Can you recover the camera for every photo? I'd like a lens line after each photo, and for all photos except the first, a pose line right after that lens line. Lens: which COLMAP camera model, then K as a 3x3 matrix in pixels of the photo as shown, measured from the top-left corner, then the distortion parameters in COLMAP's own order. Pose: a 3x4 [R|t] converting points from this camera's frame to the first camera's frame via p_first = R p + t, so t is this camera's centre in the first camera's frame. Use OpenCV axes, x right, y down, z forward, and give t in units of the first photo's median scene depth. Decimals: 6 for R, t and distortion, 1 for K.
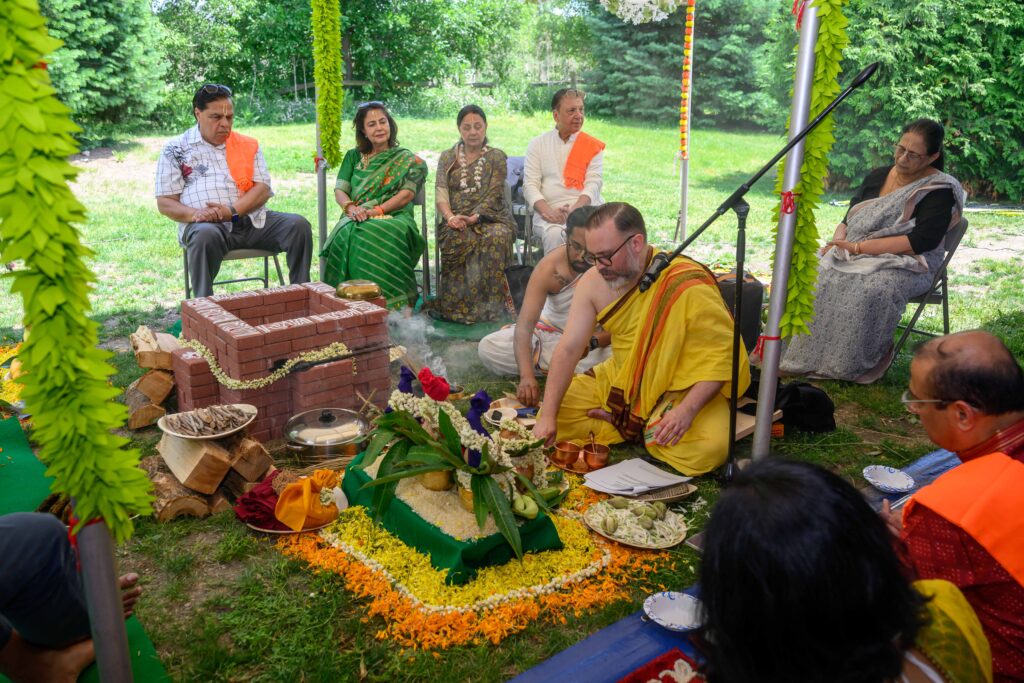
lens RADIAL K [[804.6, 0, 511.5], [0, 804.6, 342.8], [0, 0, 1]] dist [0.011299, -0.019094]
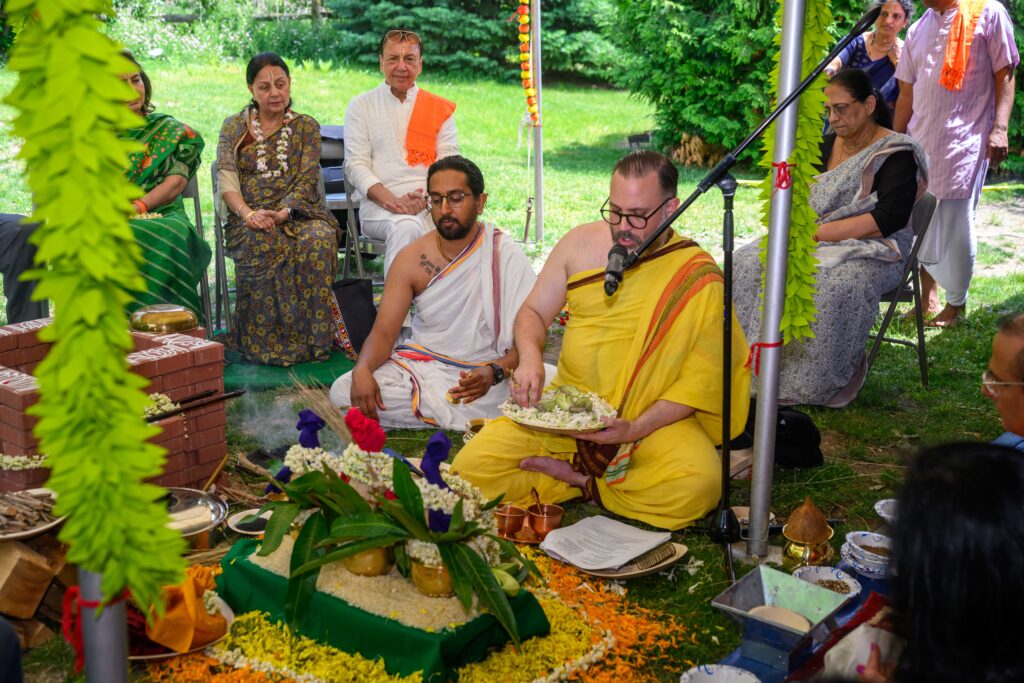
lens RADIAL K [[1221.3, 0, 512.5], [0, 1221.3, 341.1], [0, 0, 1]] dist [0.004398, 0.000000]
pose [[0.970663, -0.054416, 0.234204, -0.158981], [0.066481, 0.996820, -0.043925, 0.020436], [-0.231069, 0.058207, 0.971195, -0.088221]]
